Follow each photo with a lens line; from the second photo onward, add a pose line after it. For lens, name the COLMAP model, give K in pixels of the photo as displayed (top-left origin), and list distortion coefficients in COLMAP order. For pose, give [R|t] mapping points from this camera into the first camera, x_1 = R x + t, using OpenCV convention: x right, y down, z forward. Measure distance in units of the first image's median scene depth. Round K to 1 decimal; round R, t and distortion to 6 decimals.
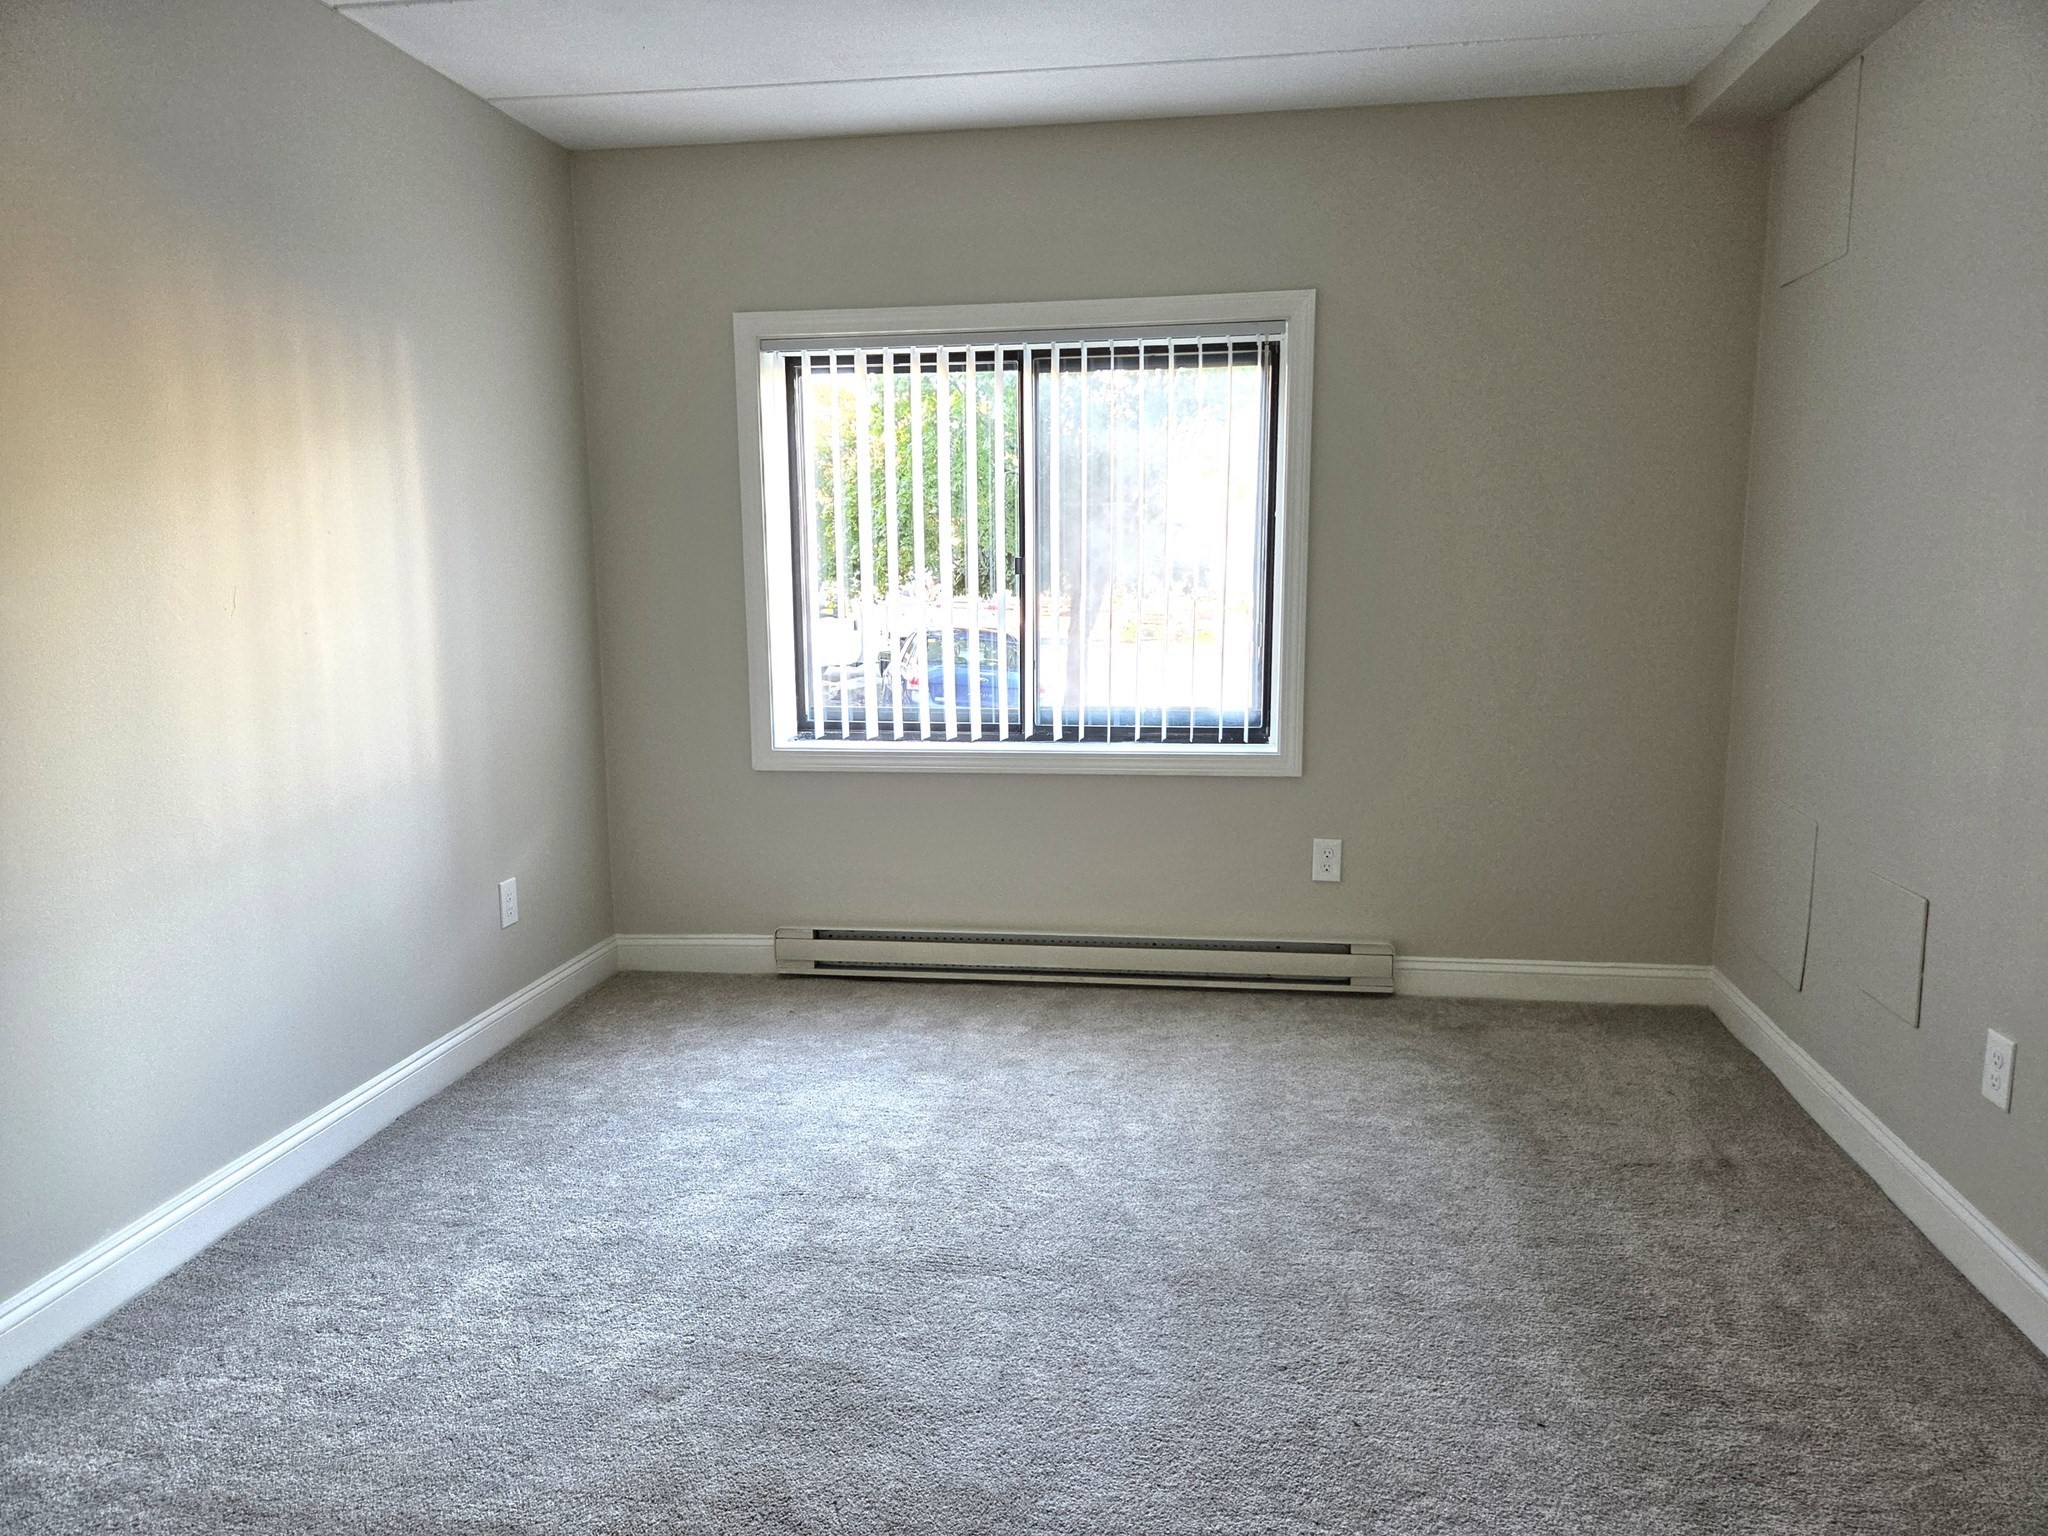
lens RADIAL K [[1389.5, 0, 1009.6], [0, 1389.5, 769.0], [0, 0, 1]] dist [0.085971, -0.069909]
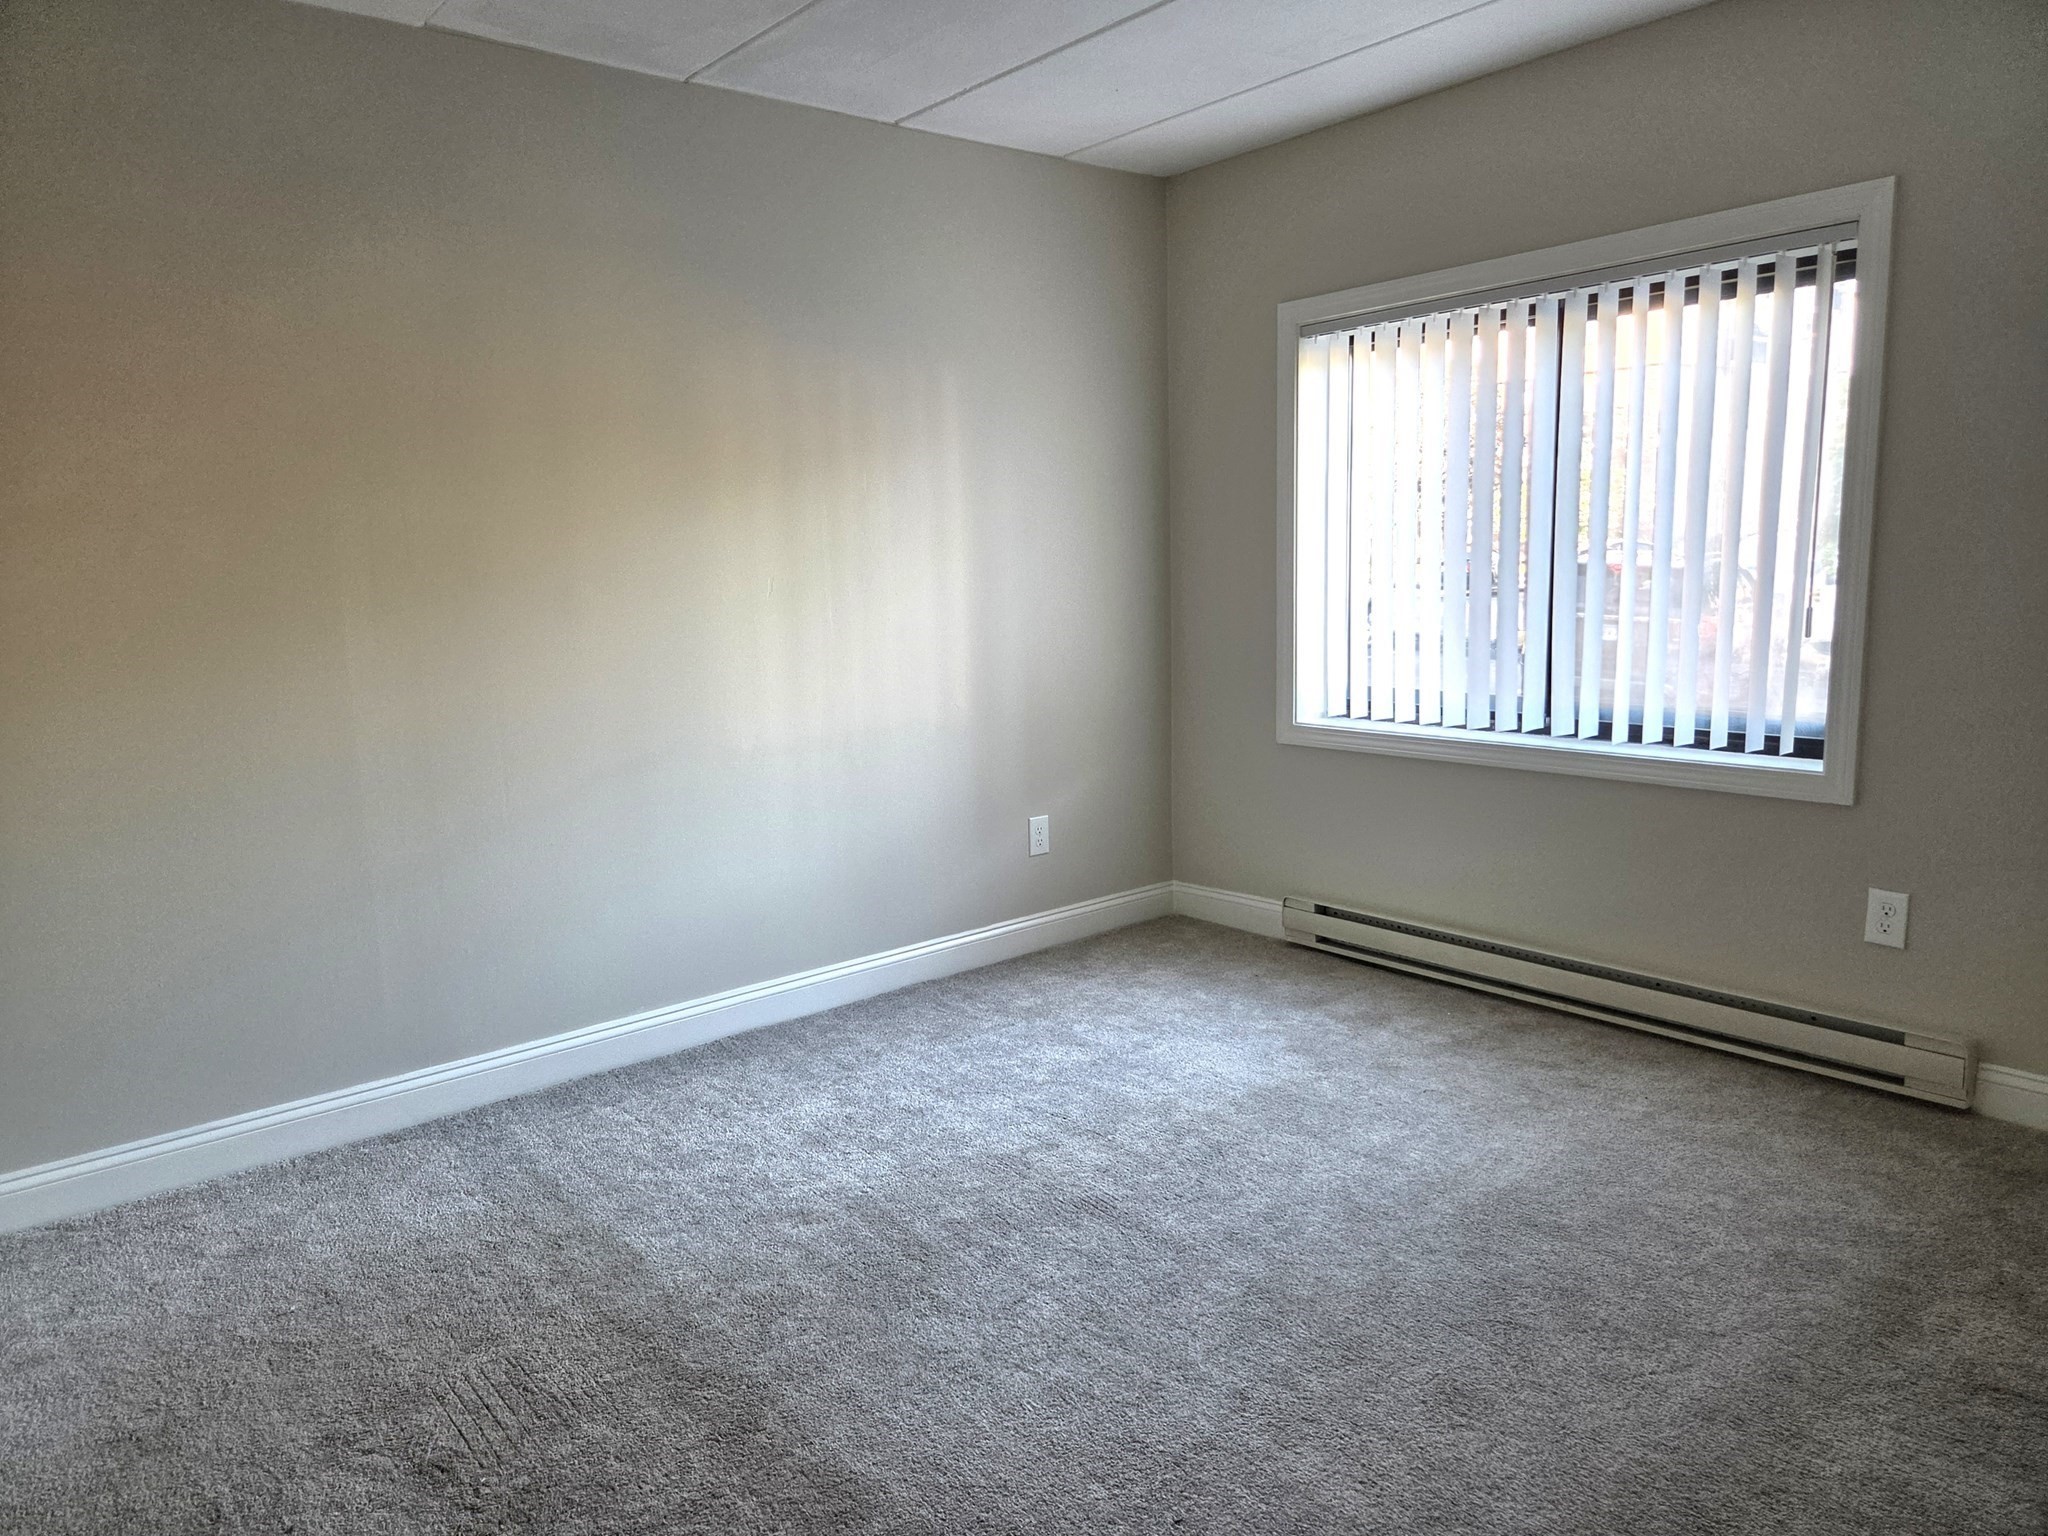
lens RADIAL K [[1384.1, 0, 1024.3], [0, 1384.1, 758.4], [0, 0, 1]] dist [0.090556, -0.076724]
pose [[0.744467, 0.087307, -0.661927, 0.390510], [-0.075962, 0.996052, 0.045943, -0.022452], [0.663324, 0.016079, 0.748159, 0.105319]]
